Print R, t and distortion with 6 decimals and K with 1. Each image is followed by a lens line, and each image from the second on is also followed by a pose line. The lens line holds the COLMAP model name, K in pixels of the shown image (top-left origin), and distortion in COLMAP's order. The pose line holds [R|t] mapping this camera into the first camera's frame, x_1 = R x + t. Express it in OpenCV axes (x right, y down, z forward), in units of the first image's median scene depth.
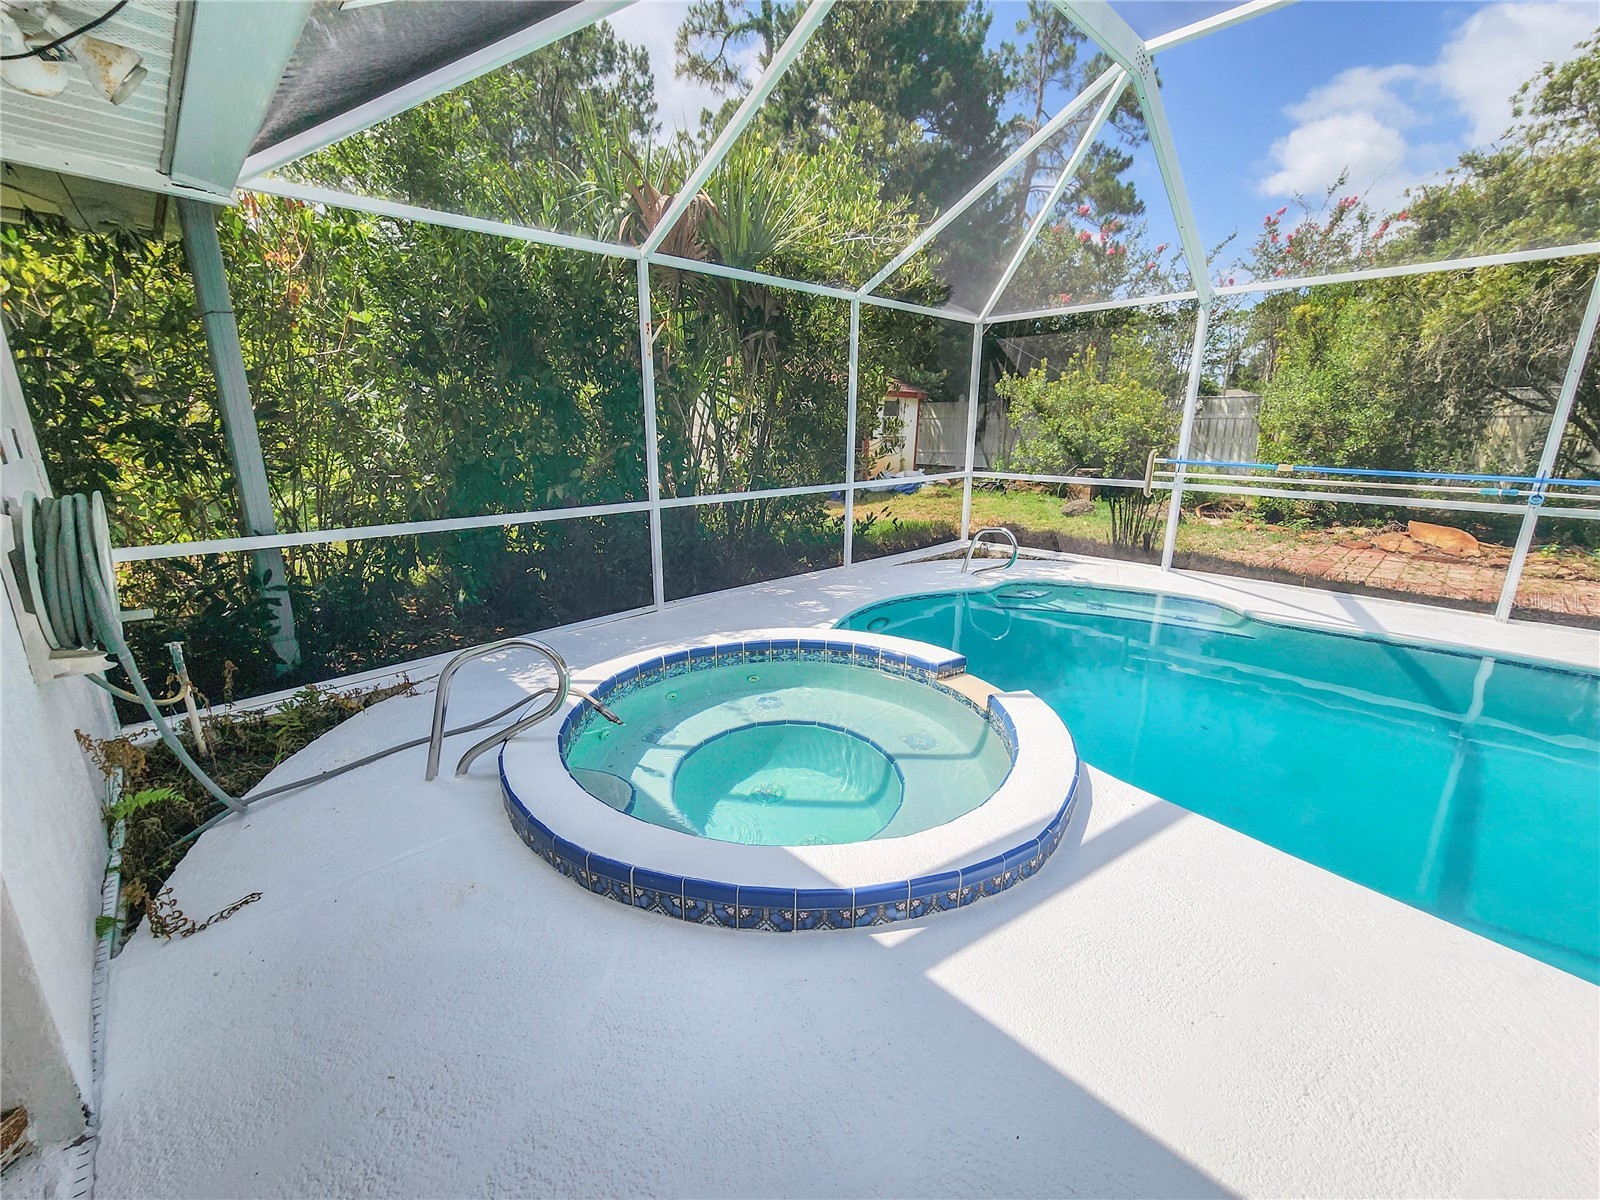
lens RADIAL K [[655.8, 0, 800.0], [0, 655.8, 600.0], [0, 0, 1]] dist [0.000503, 0.000125]
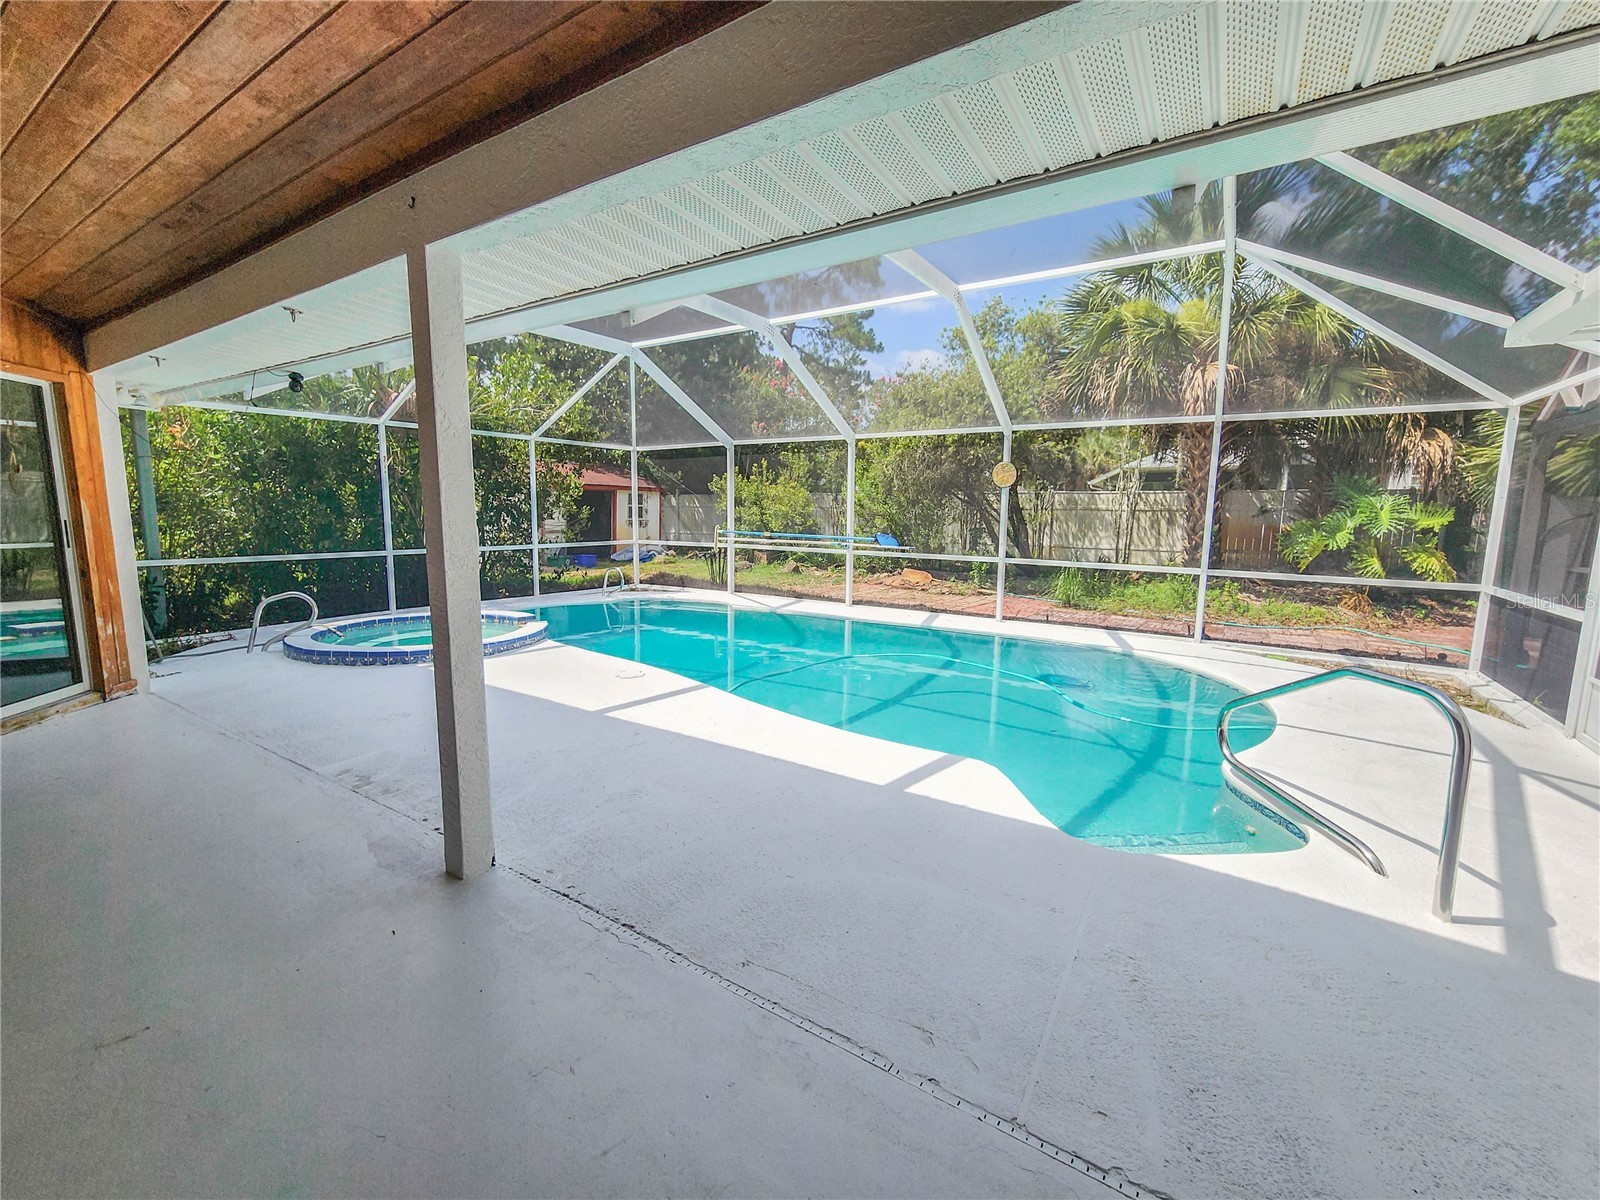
lens RADIAL K [[655.8, 0, 800.0], [0, 655.8, 600.0], [0, 0, 1]] dist [0.000503, 0.000125]
pose [[0.973637, -0.021959, 0.227044, 0.456099], [0.050695, 0.991294, -0.121520, 0.255326], [-0.222399, 0.129826, 0.966273, -0.953720]]
